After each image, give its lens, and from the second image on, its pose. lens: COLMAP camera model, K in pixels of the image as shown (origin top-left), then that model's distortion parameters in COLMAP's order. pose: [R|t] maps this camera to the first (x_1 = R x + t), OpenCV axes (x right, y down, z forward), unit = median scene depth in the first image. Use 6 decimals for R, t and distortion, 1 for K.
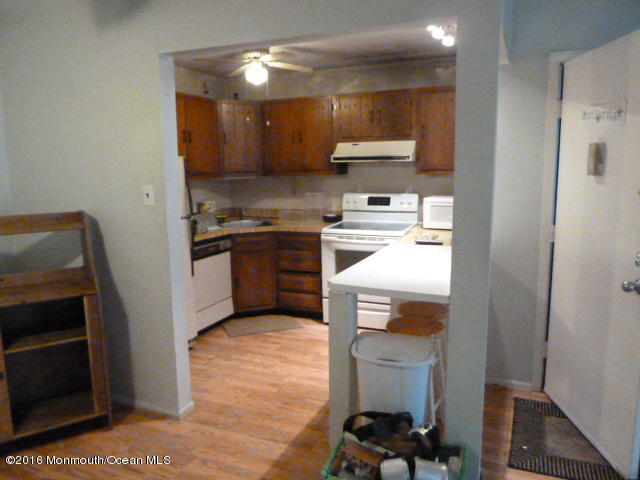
lens RADIAL K [[477.3, 0, 320.8], [0, 477.3, 238.7], [0, 0, 1]] dist [-0.029736, 0.004121]
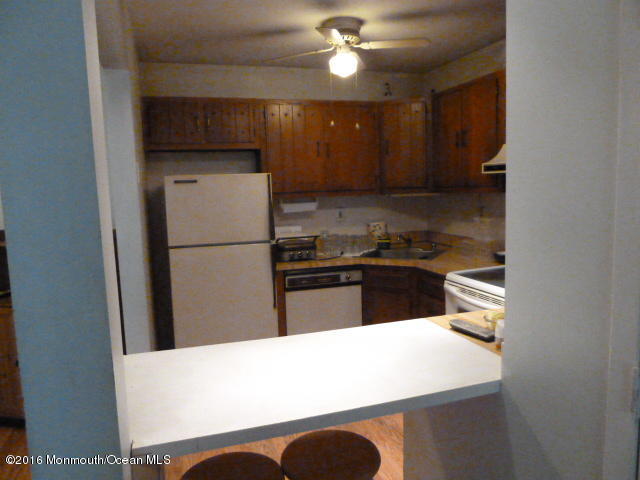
lens RADIAL K [[477.3, 0, 320.0], [0, 477.3, 238.4], [0, 0, 1]] dist [-0.029736, 0.004121]
pose [[0.654945, 0.077476, -0.751694, 0.376823], [-0.091661, 0.995530, 0.022744, -0.066605], [0.750096, 0.054005, 0.659120, 0.407772]]
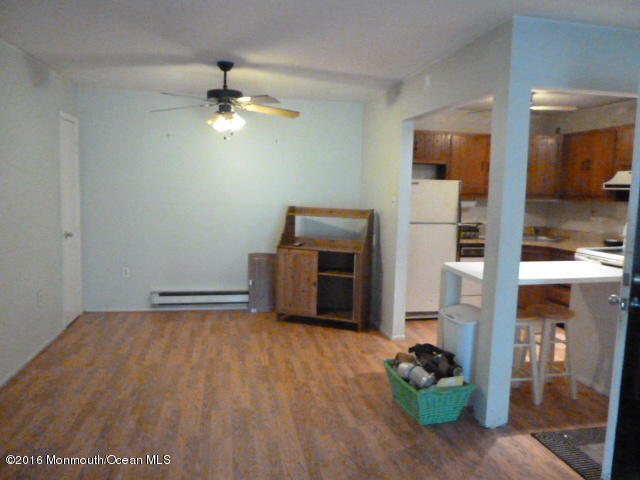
lens RADIAL K [[477.3, 0, 322.8], [0, 477.3, 238.6], [0, 0, 1]] dist [-0.029736, 0.004121]
pose [[0.567820, 0.113545, -0.815284, 0.542575], [-0.156025, 0.987332, 0.028840, 0.016413], [0.808231, 0.110829, 0.578343, -0.105921]]
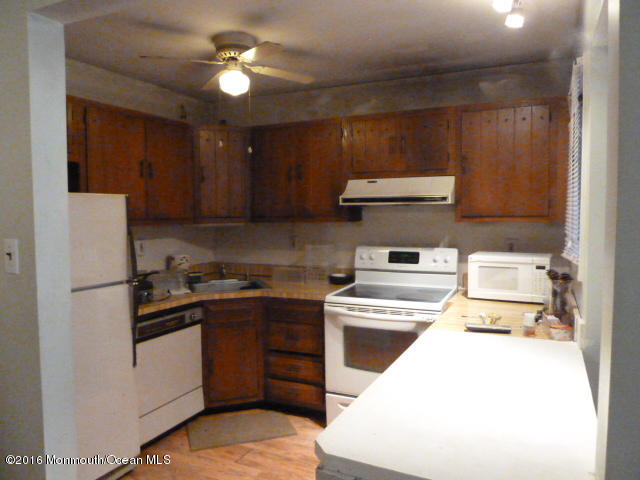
lens RADIAL K [[477.3, 0, 319.8], [0, 477.3, 238.4], [0, 0, 1]] dist [-0.029736, 0.004121]
pose [[0.999240, 0.008532, -0.038039, 0.020263], [-0.012145, 0.995328, -0.095787, -0.037311], [0.037044, 0.096177, 0.994675, 0.266324]]
